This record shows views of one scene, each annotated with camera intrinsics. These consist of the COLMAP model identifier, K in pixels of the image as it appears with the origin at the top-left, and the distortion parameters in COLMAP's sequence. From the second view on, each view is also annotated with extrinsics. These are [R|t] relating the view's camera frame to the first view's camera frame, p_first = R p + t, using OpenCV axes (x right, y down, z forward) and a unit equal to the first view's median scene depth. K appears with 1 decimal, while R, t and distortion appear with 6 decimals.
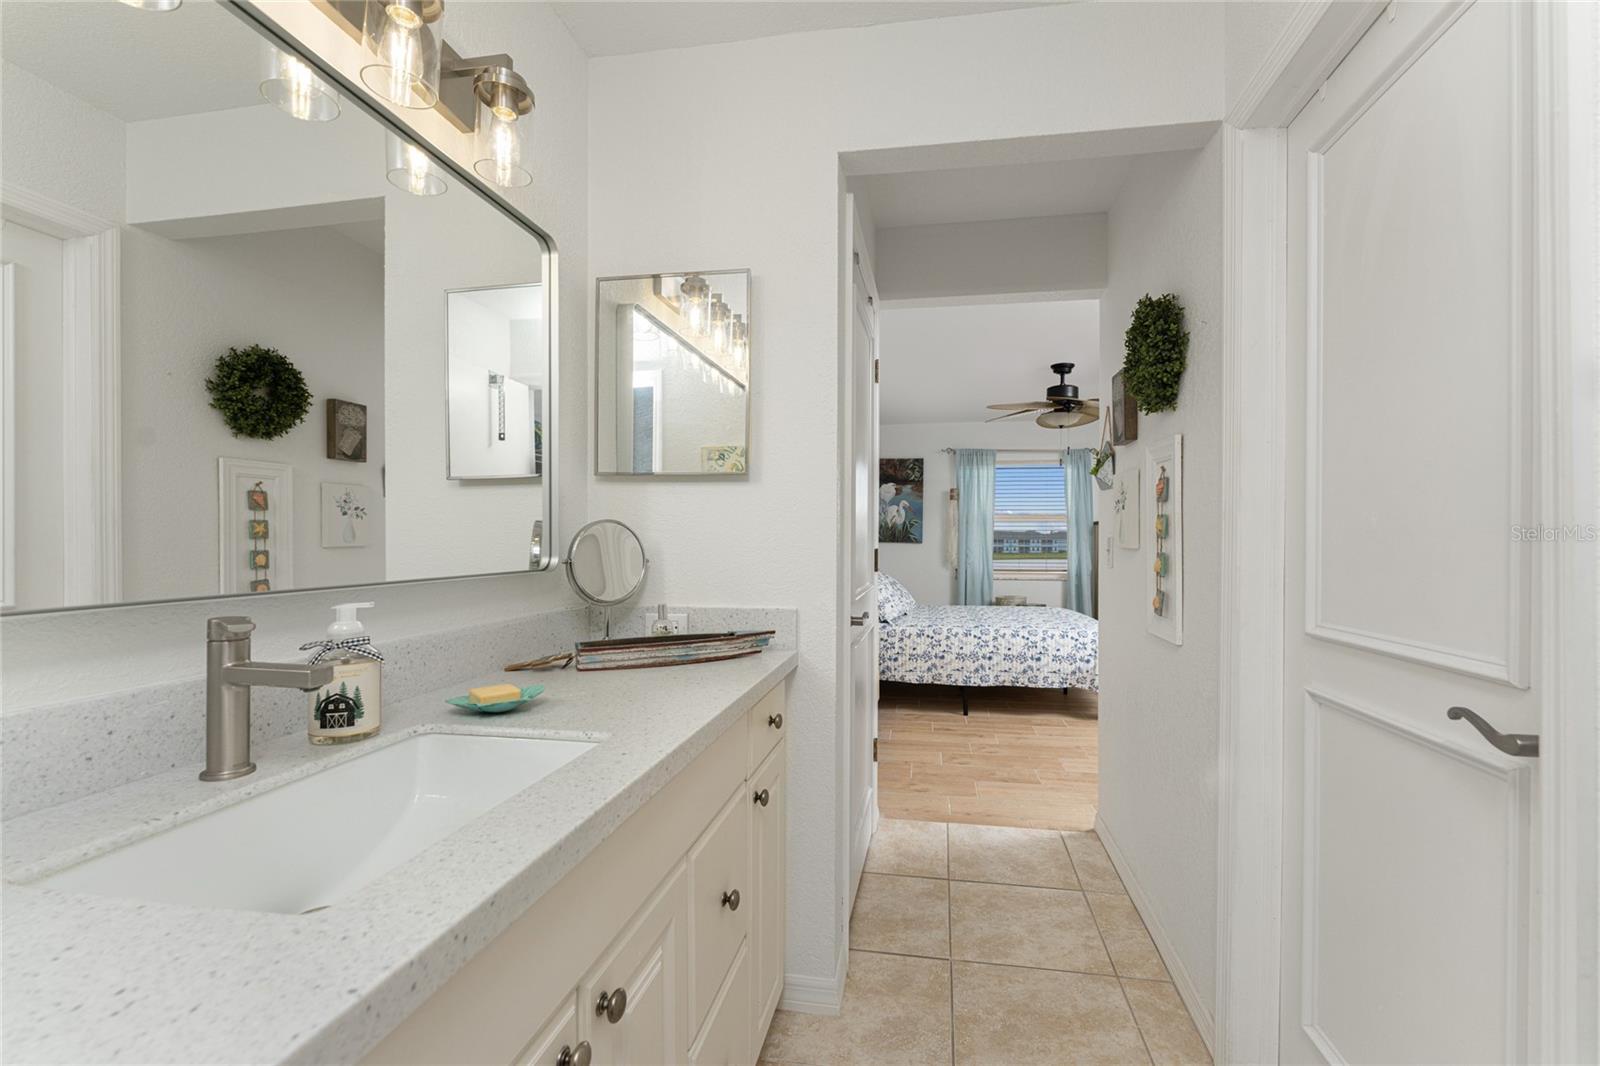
lens RADIAL K [[709.7, 0, 821.7], [0, 709.7, 538.8], [0, 0, 1]] dist [-0.006380, -0.000303]
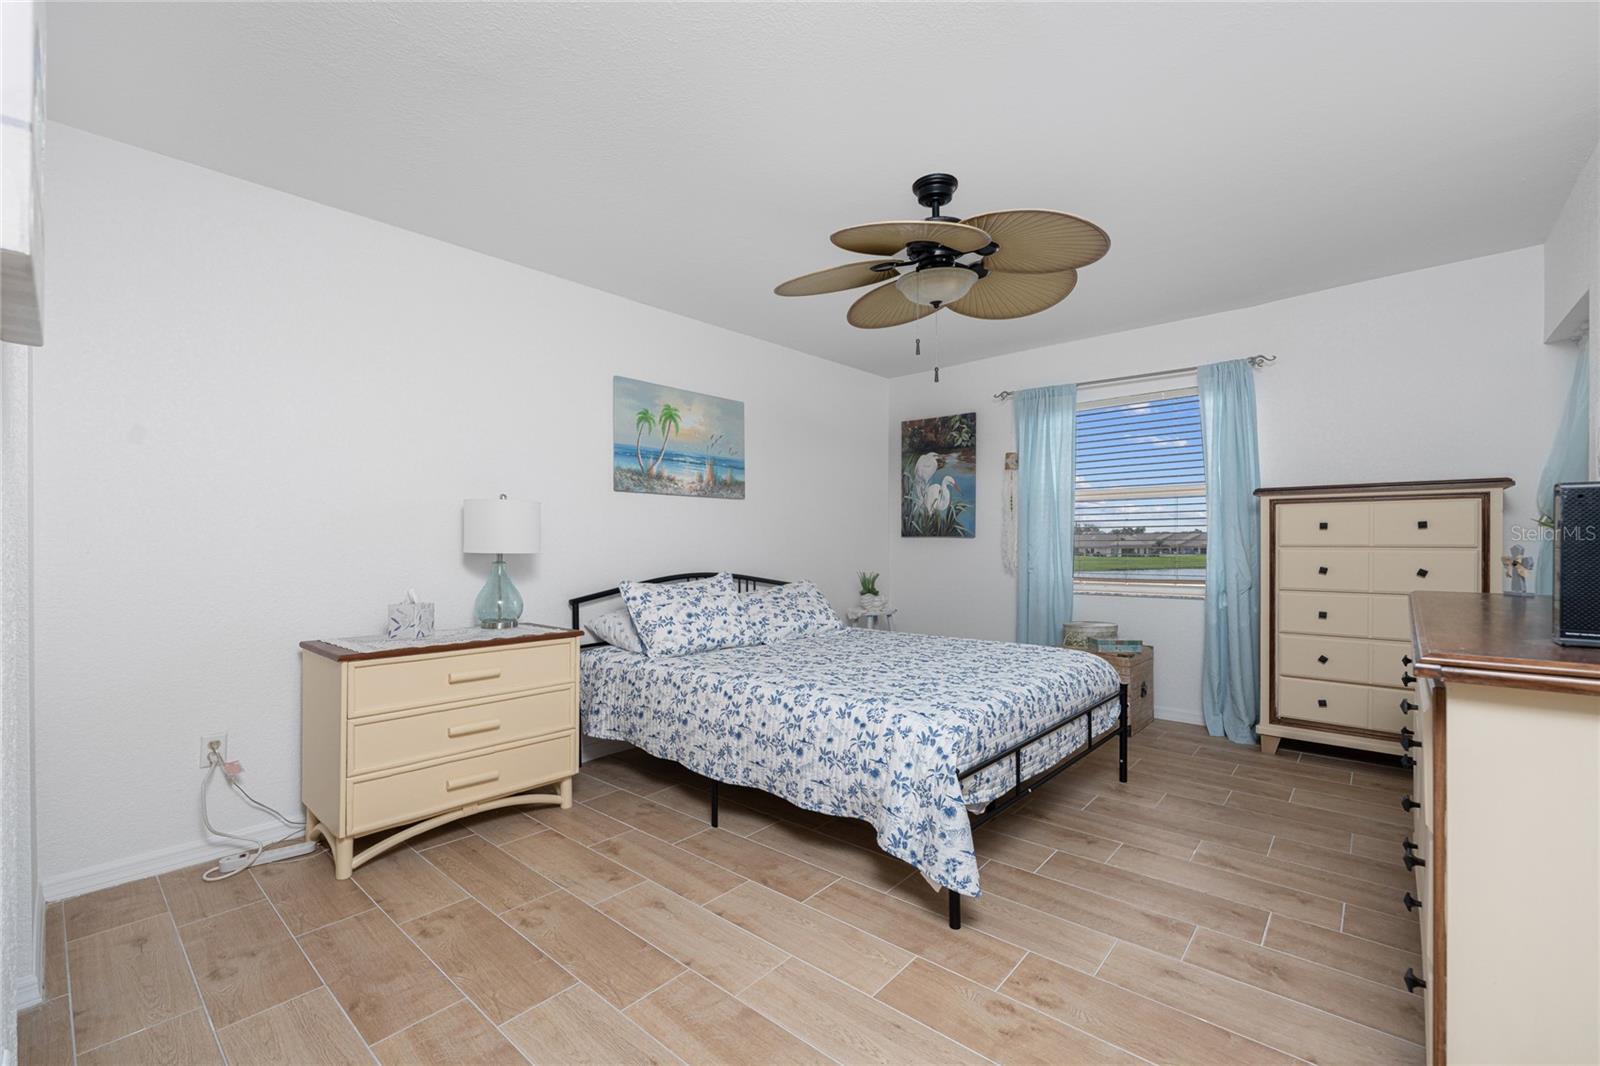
lens RADIAL K [[692.8, 0, 753.4], [0, 692.8, 547.0], [0, 0, 1]] dist [-0.003228, -0.000275]
pose [[0.833654, -0.004811, -0.552266, 0.541383], [0.010175, 0.999926, 0.006649, 0.014473], [0.552193, -0.011162, 0.833641, 0.538361]]
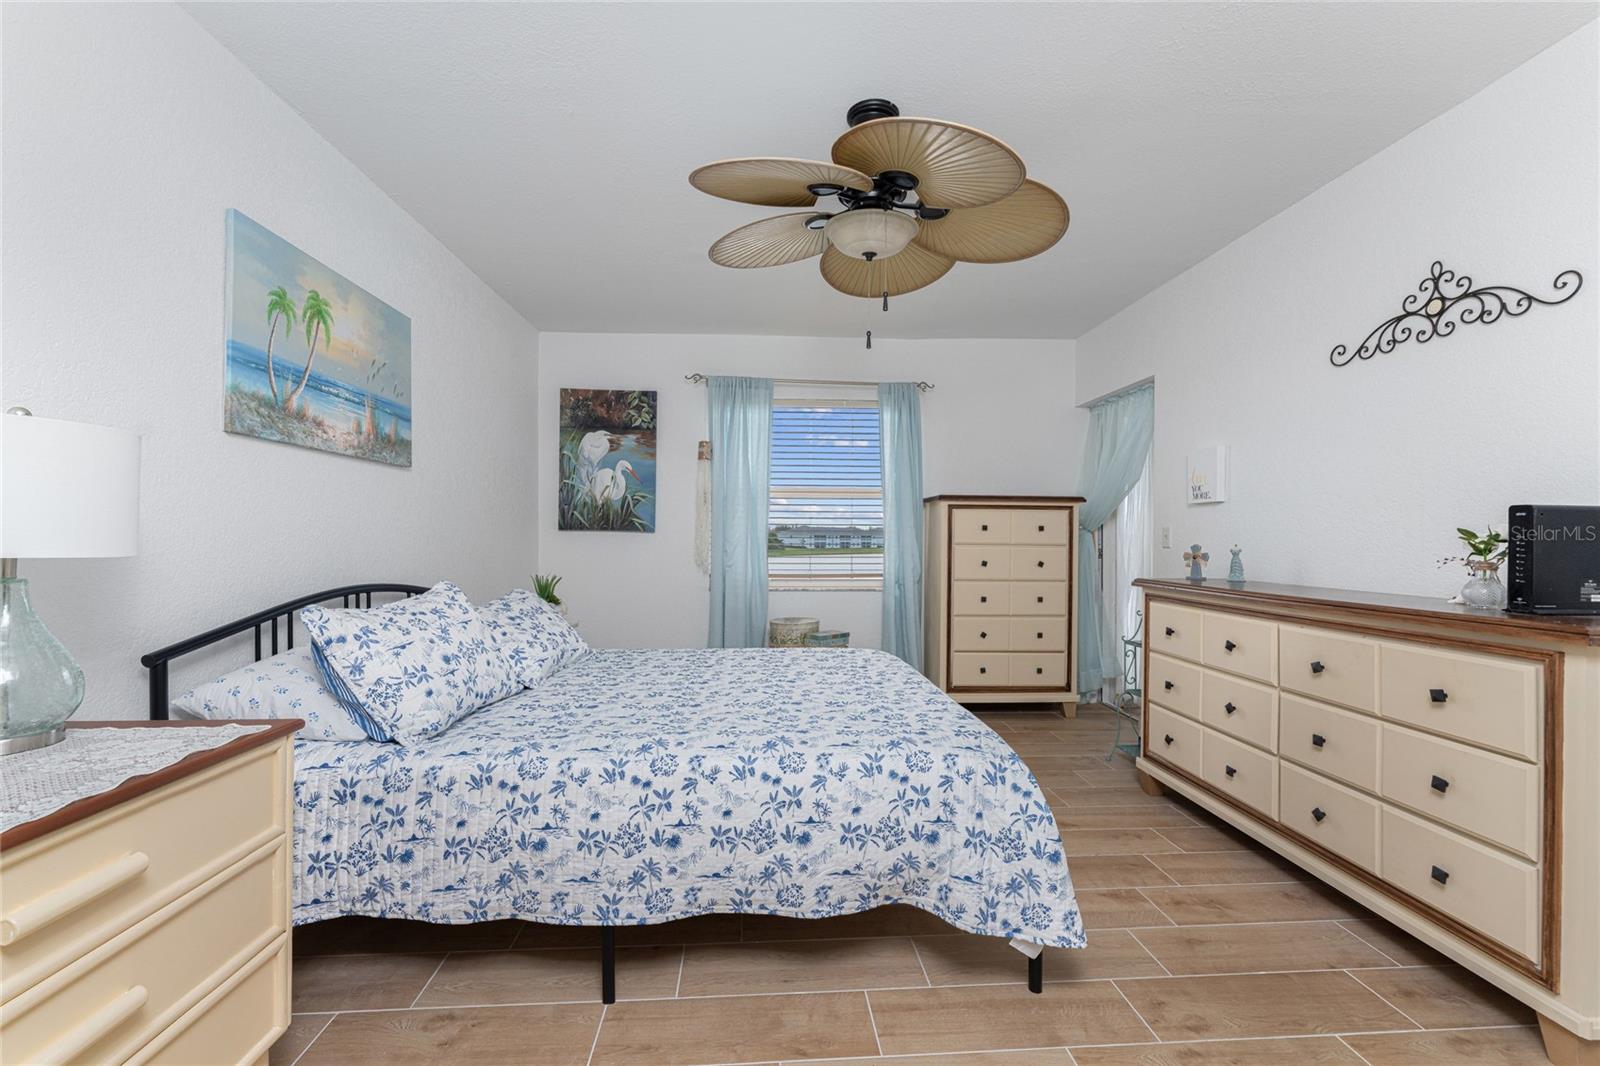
lens RADIAL K [[709.7, 0, 821.7], [0, 709.7, 538.8], [0, 0, 1]] dist [-0.006380, -0.000303]
pose [[0.970439, 0.001261, 0.241342, 0.218732], [-0.002605, 0.999983, 0.005253, 0.013411], [-0.241331, -0.005727, 0.970426, 0.624097]]
